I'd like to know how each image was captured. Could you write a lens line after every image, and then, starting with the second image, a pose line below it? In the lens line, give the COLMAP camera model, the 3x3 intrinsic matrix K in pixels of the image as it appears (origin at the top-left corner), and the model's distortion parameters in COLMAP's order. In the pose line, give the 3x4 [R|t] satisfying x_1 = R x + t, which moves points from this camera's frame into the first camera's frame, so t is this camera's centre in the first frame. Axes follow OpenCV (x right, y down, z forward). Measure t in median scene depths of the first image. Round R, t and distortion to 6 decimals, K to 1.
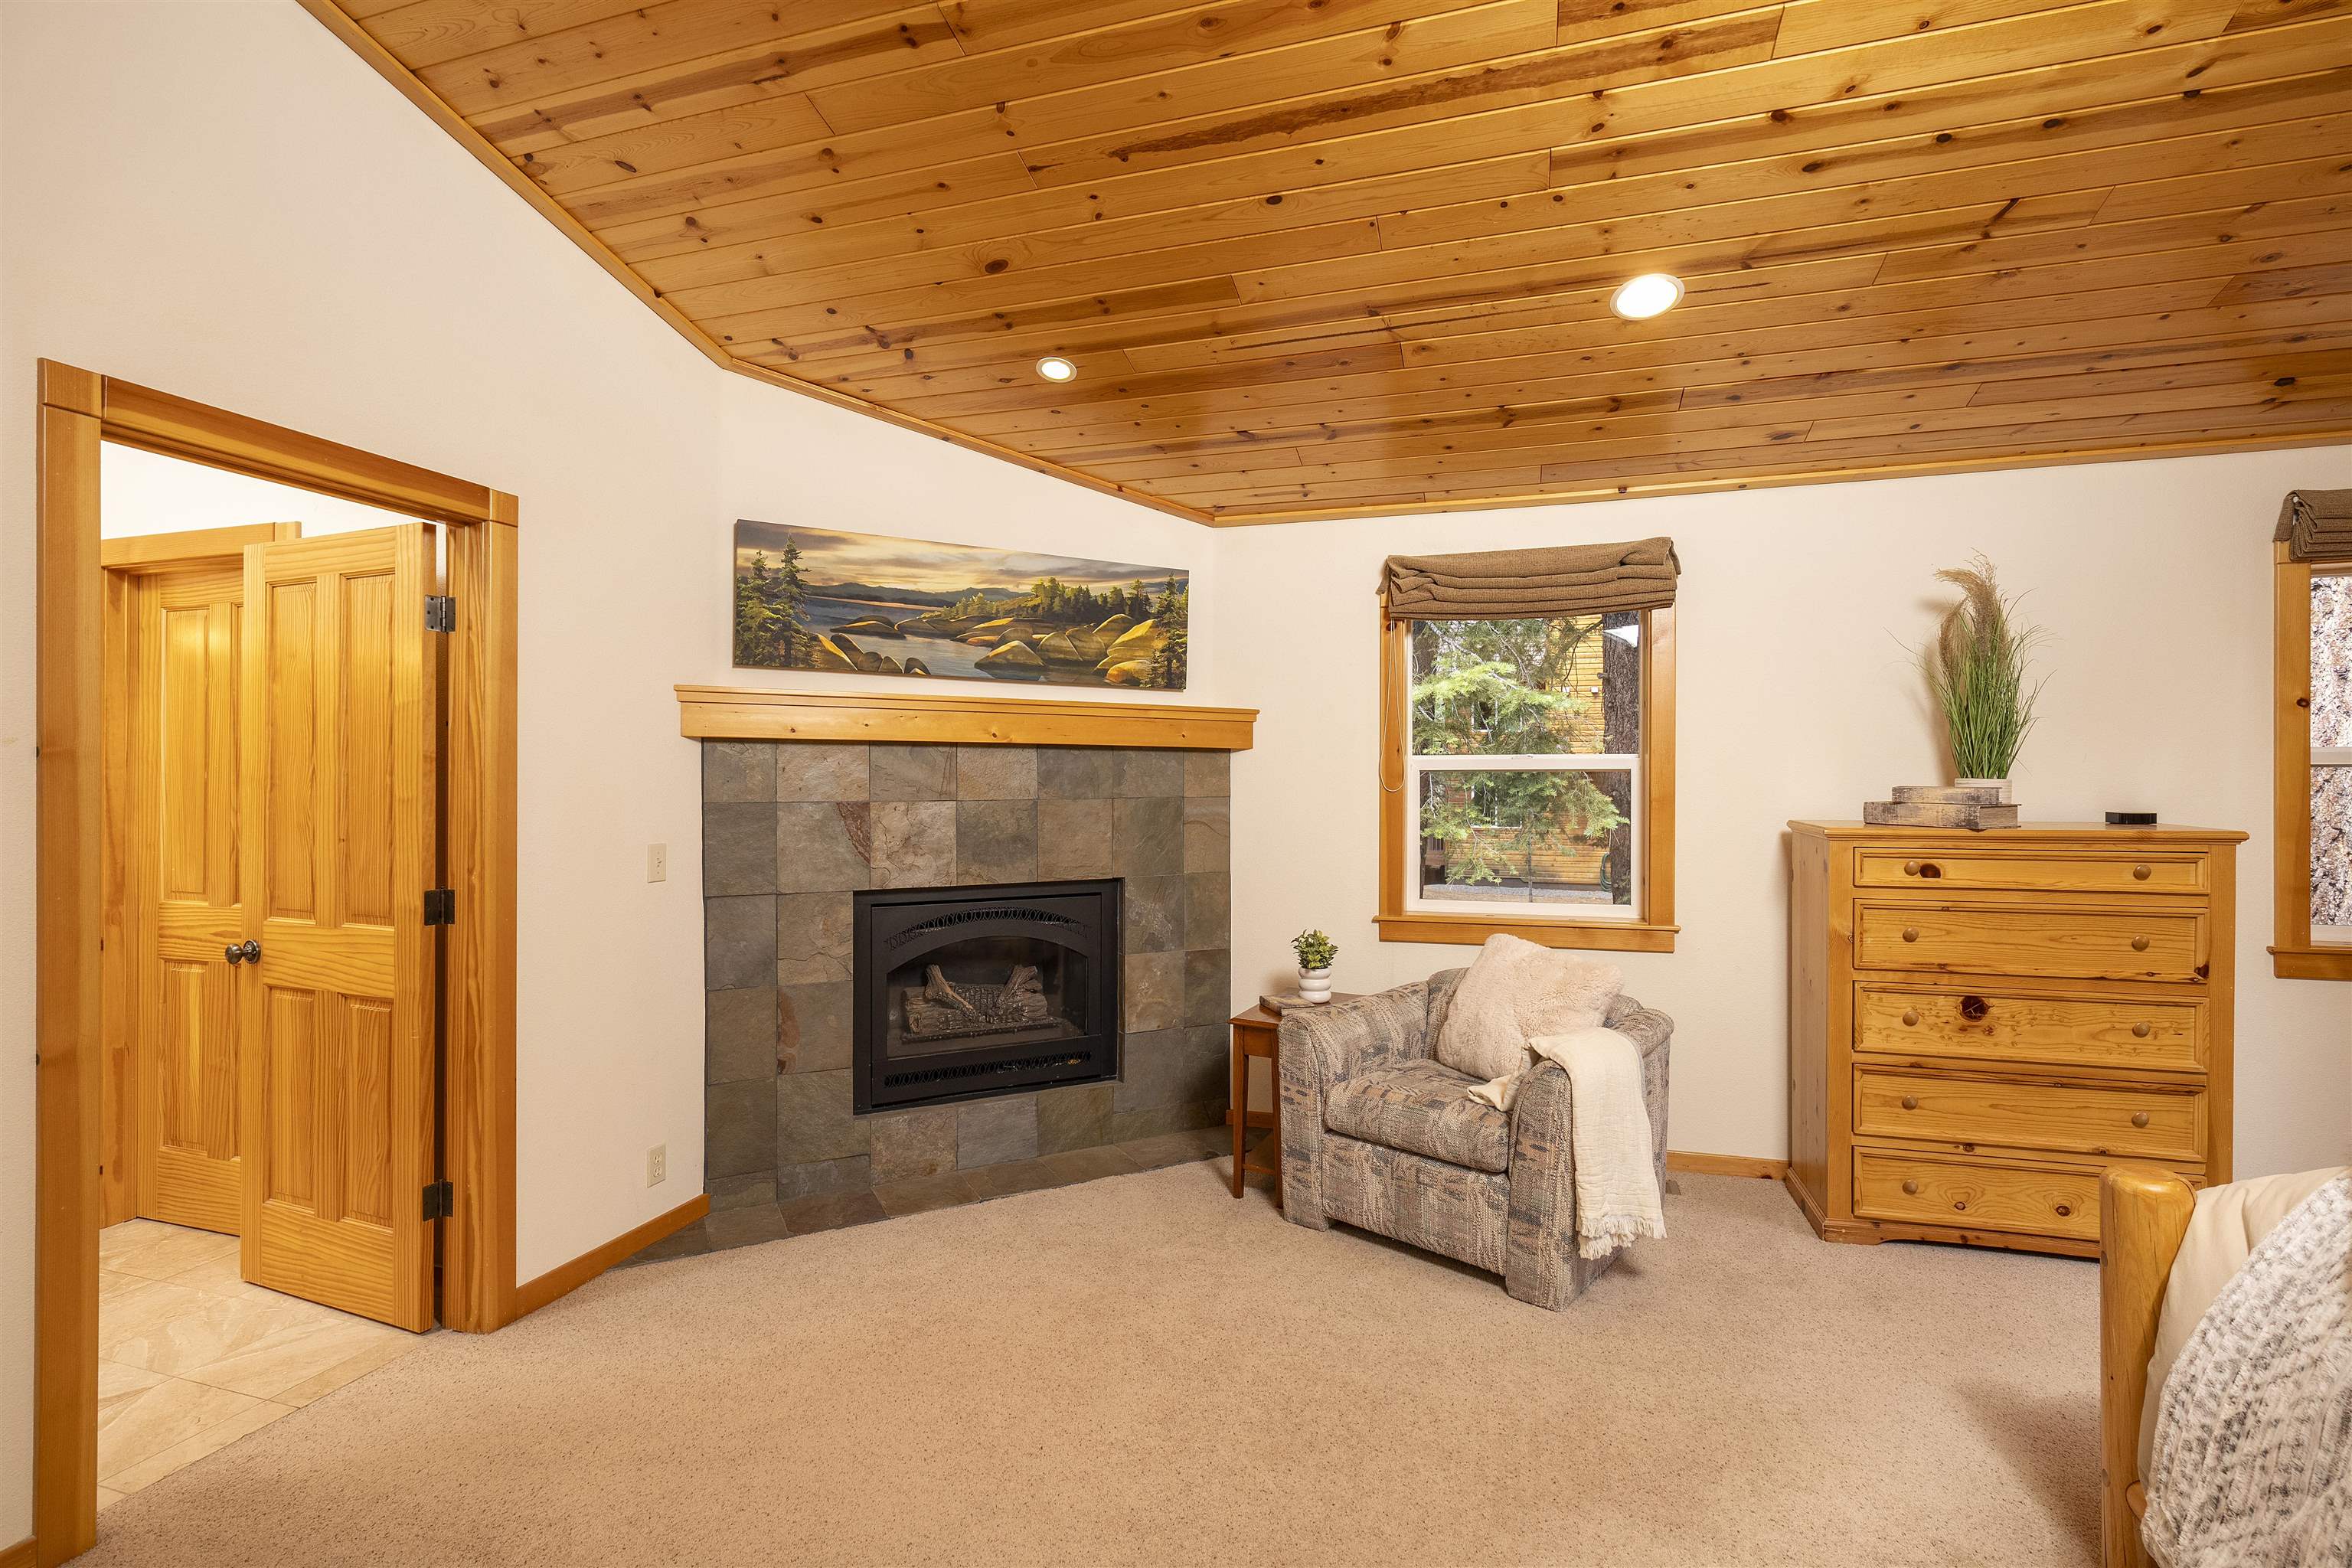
lens RADIAL K [[1064.2, 0, 1186.4], [0, 1064.2, 795.8], [0, 0, 1]] dist [-0.001642, 0.000703]
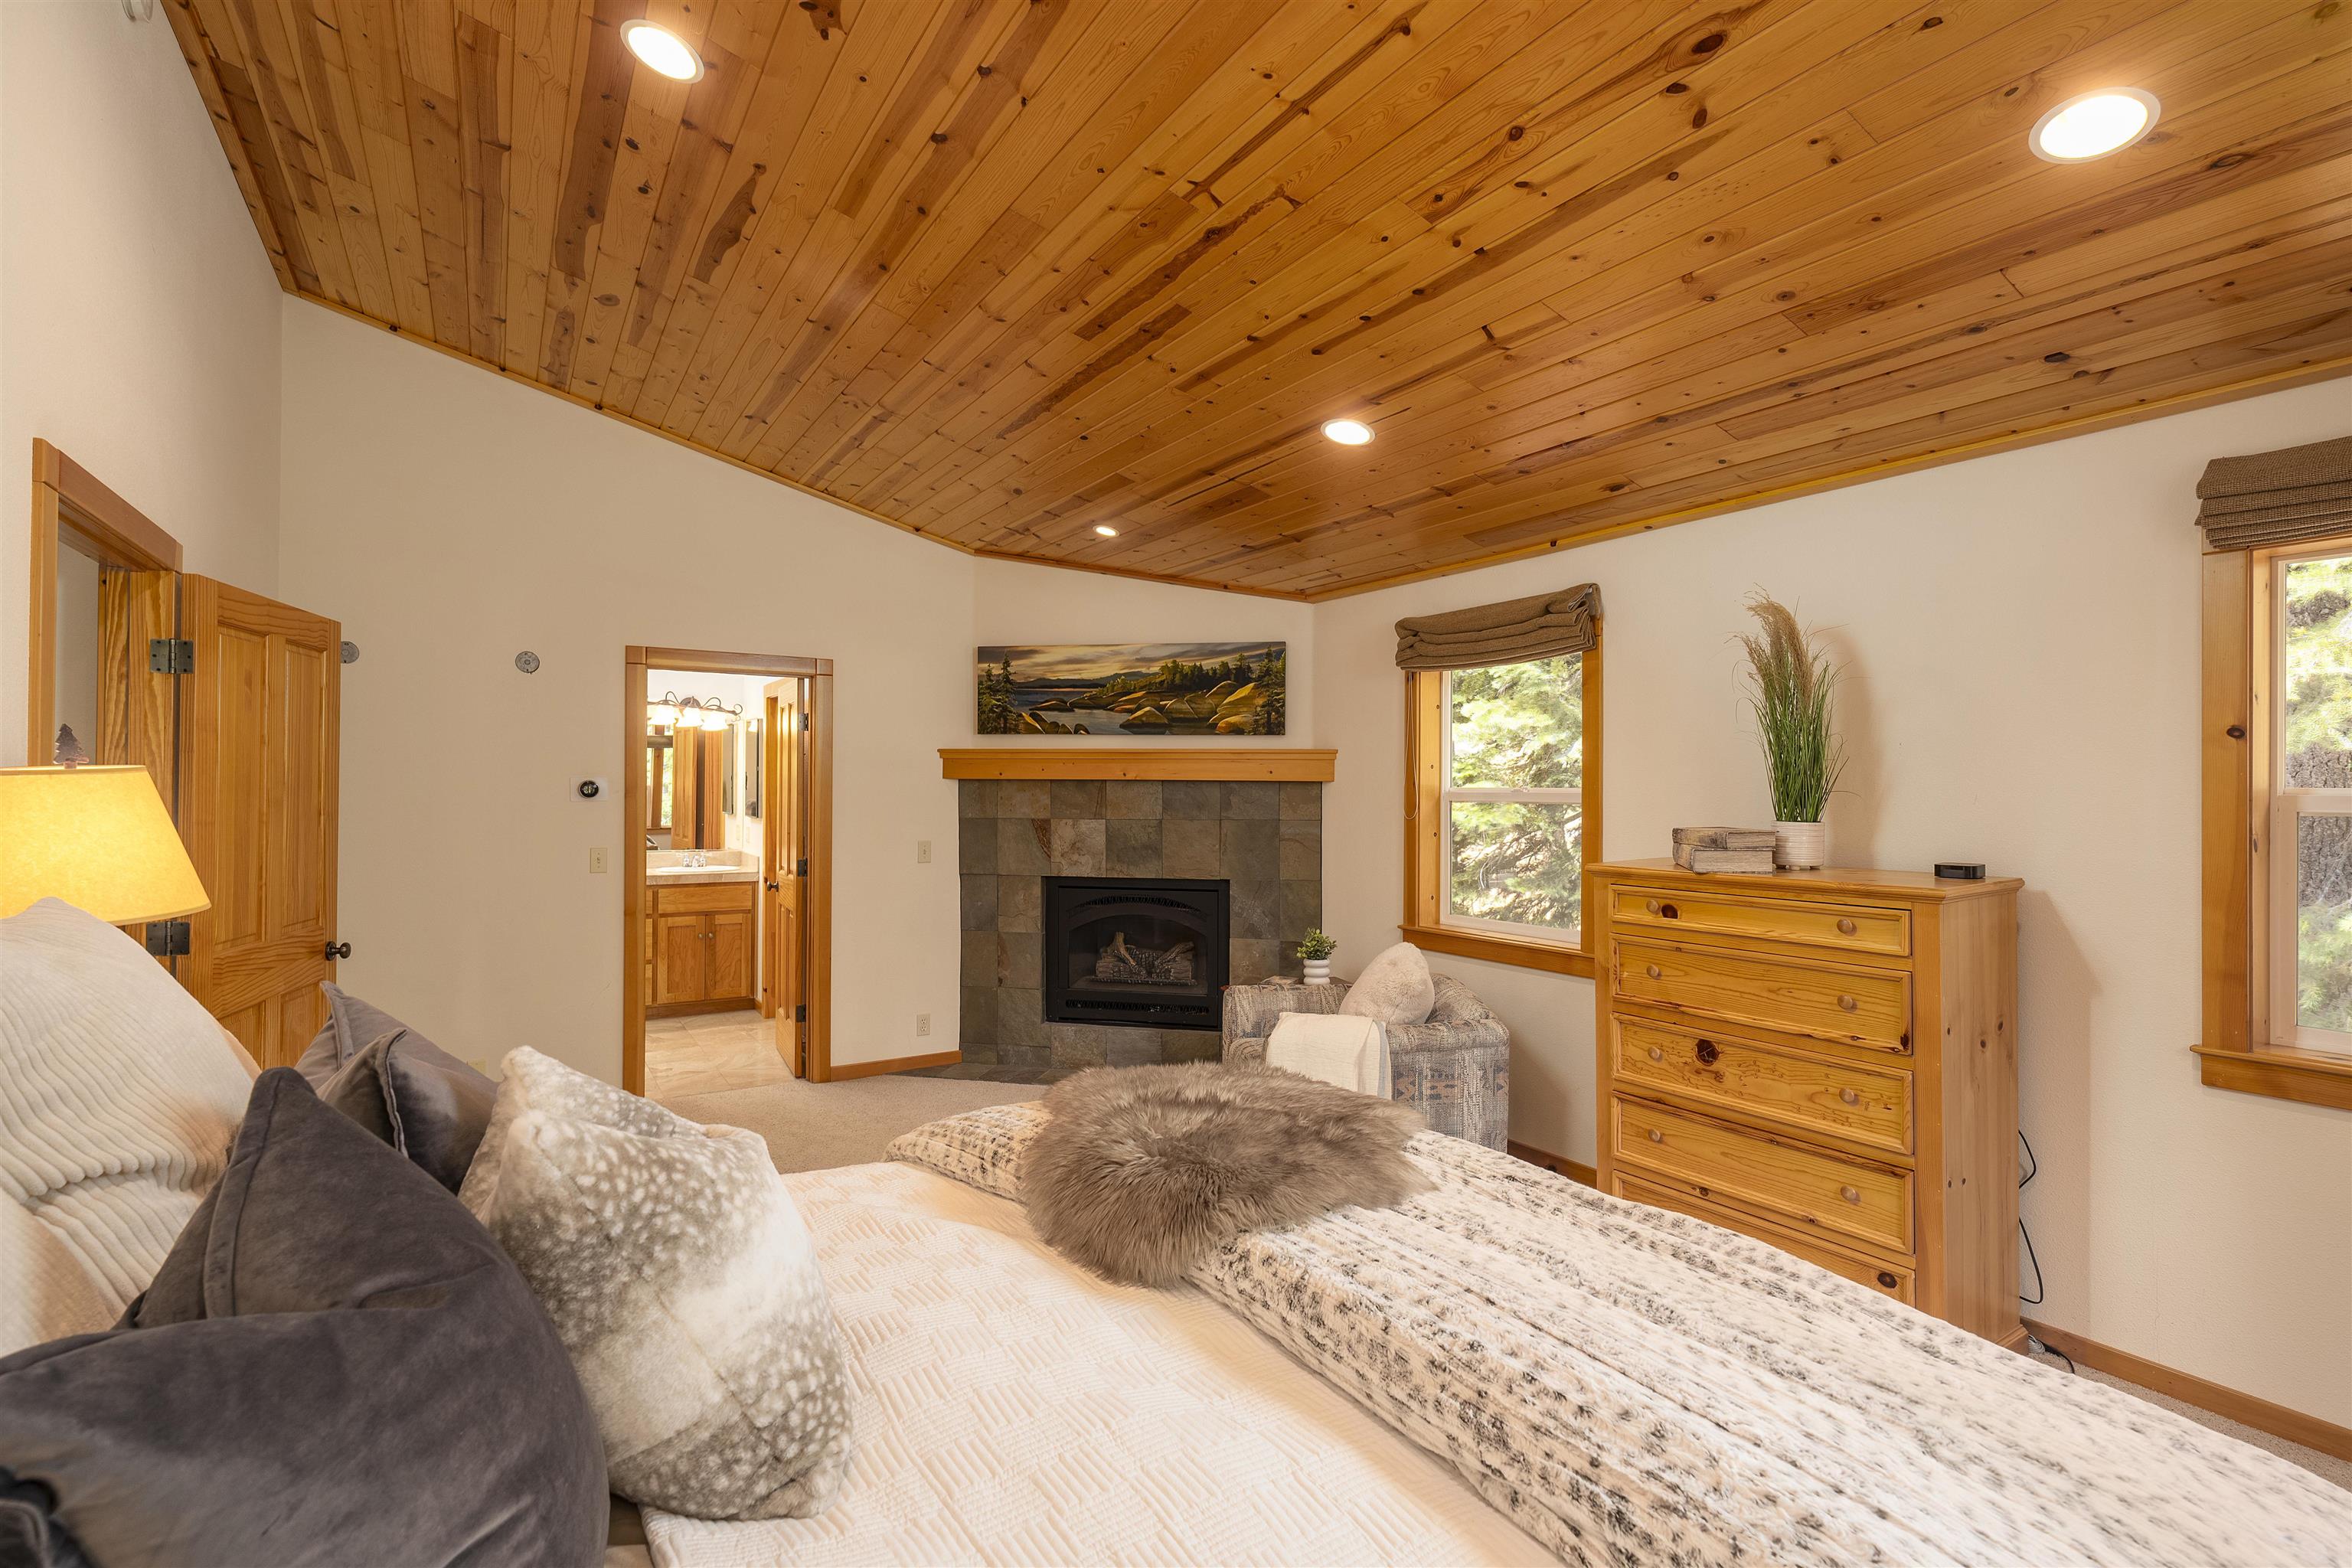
lens RADIAL K [[1079.3, 0, 1180.5], [0, 1079.3, 800.4], [0, 0, 1]] dist [0.000159, 0.000027]
pose [[0.765420, 0.011048, -0.643436, 0.996715], [-0.012620, 0.999918, 0.002156, -0.031194], [0.643407, 0.006470, 0.765497, -0.089905]]
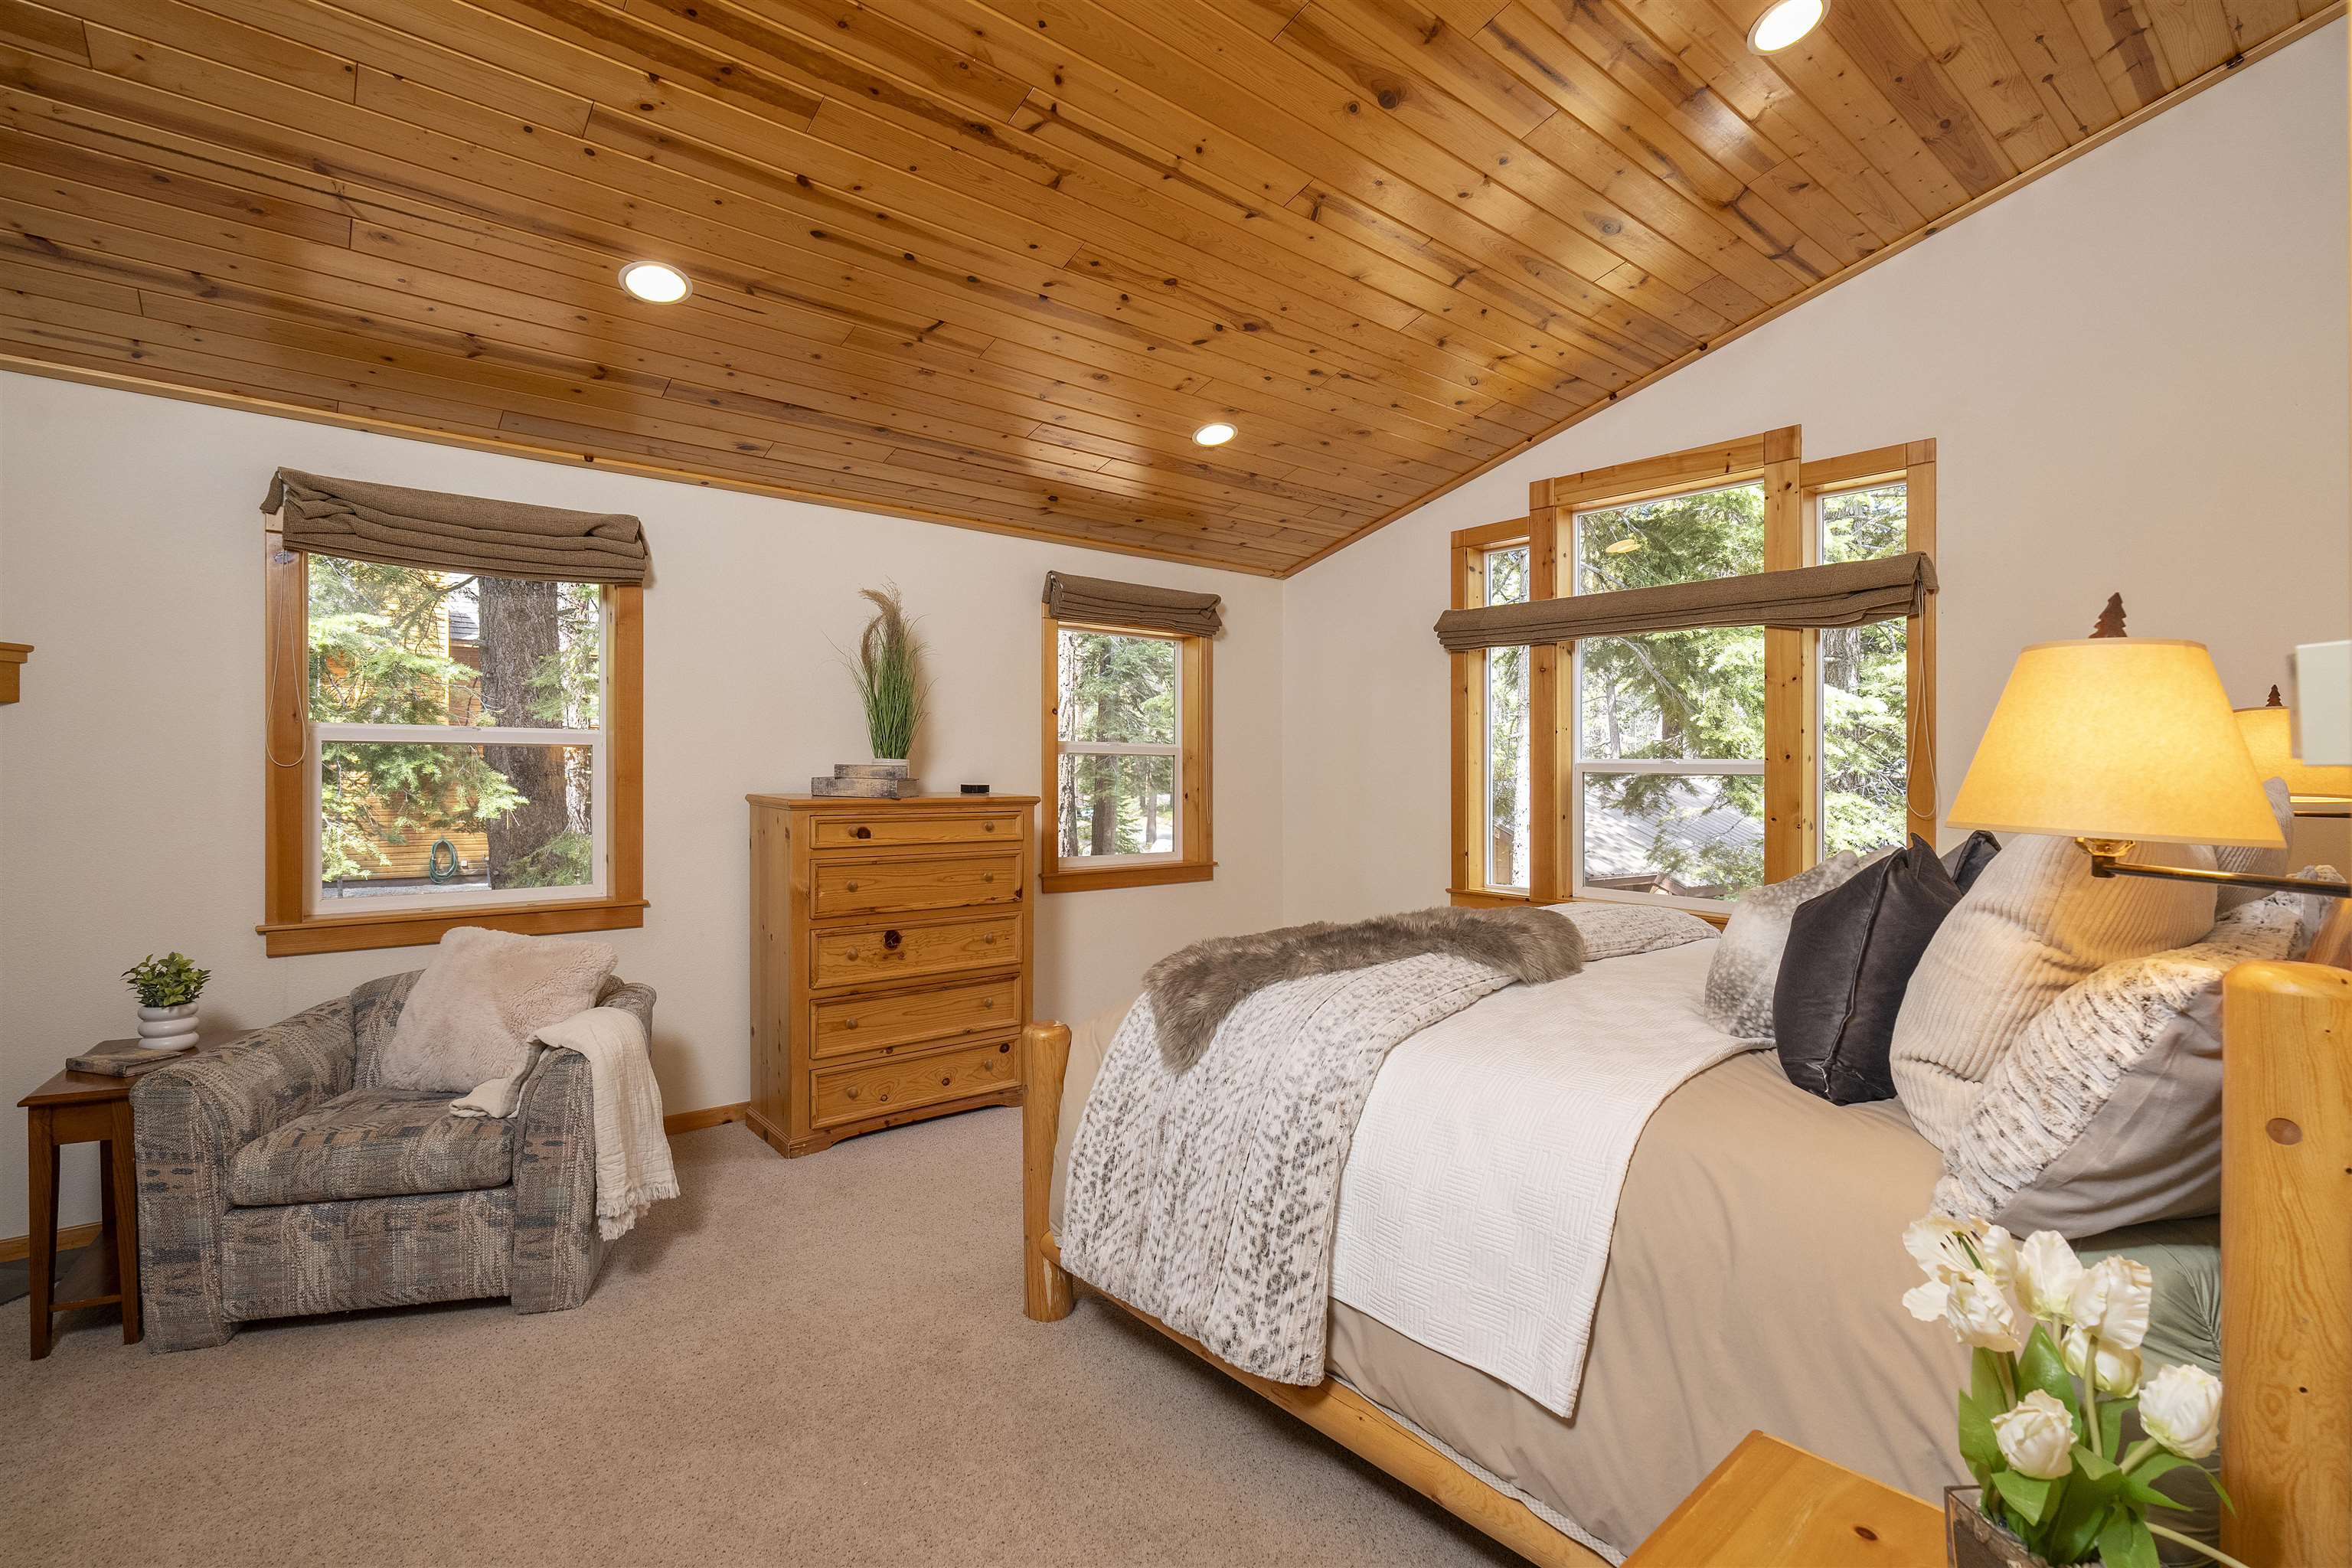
lens RADIAL K [[1056.7, 0, 1175.6], [0, 1056.7, 780.4], [0, 0, 1]] dist [0.001172, 0.001226]
pose [[0.559650, -0.004696, 0.828716, -0.112842], [0.000980, 0.999987, 0.005005, 0.003800], [-0.828729, -0.001989, 0.559647, 0.014240]]
